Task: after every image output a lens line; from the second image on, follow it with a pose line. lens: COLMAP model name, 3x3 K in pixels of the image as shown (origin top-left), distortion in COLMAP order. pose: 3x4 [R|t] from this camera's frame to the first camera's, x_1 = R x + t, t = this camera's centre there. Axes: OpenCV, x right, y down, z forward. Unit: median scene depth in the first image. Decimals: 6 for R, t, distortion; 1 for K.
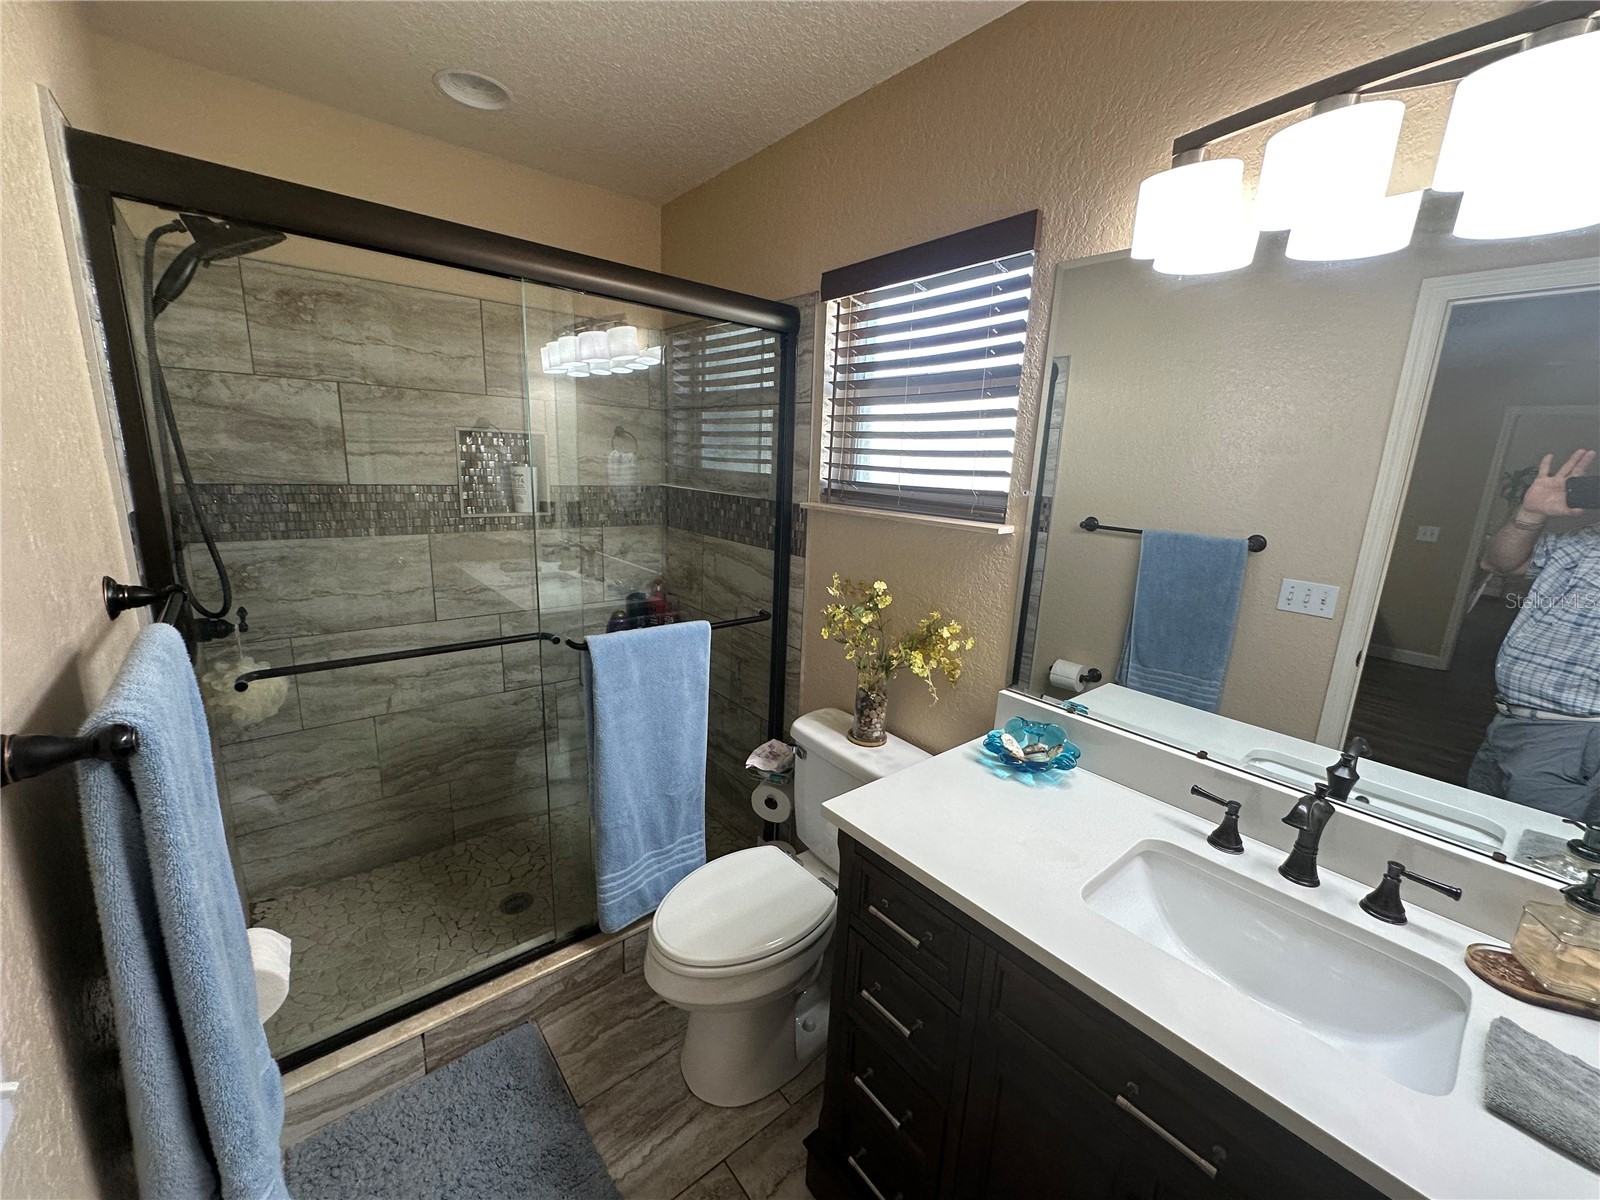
lens RADIAL K [[636.6, 0, 800.0], [0, 636.6, 600.0], [0, 0, 1]] dist [-0.003669, 0.000626]
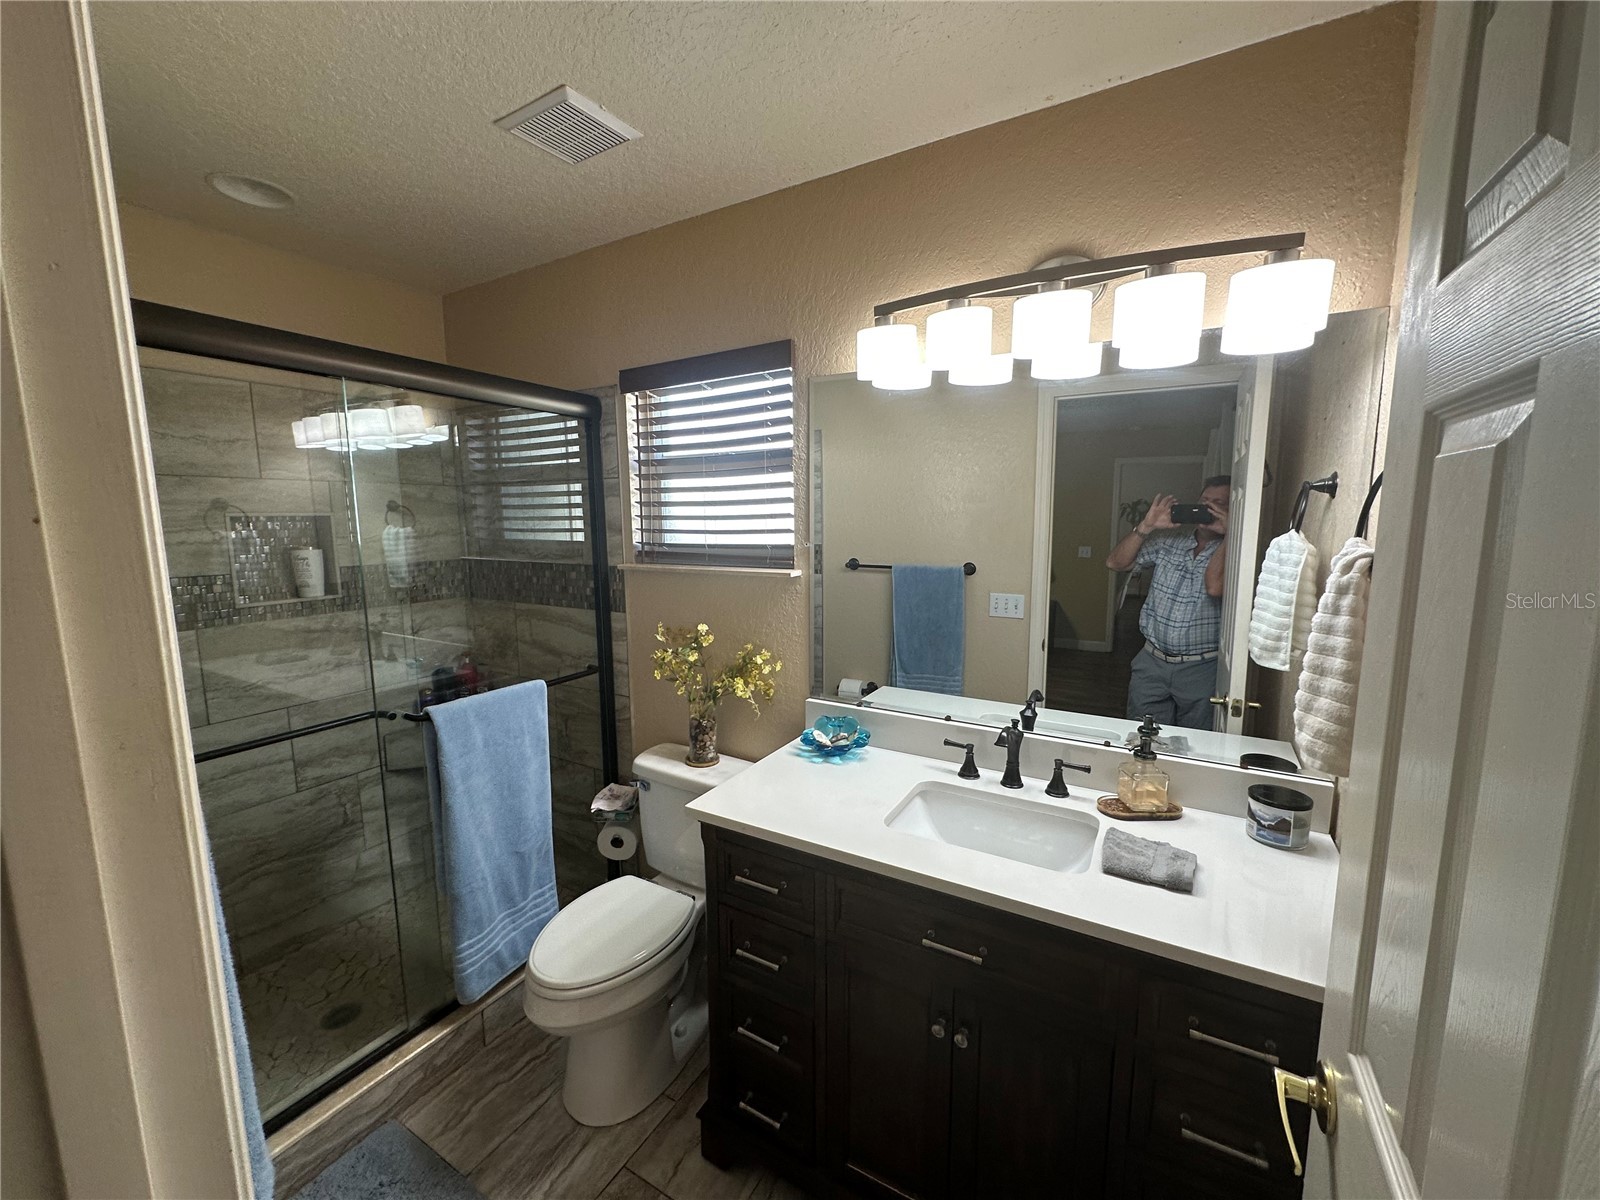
lens RADIAL K [[636.6, 0, 800.0], [0, 636.6, 600.0], [0, 0, 1]] dist [-0.003669, 0.000626]
pose [[0.937602, -0.094807, 0.334536, -0.087902], [0.122334, 0.990541, -0.062148, 0.020490], [-0.325480, 0.099195, 0.940331, -0.176351]]
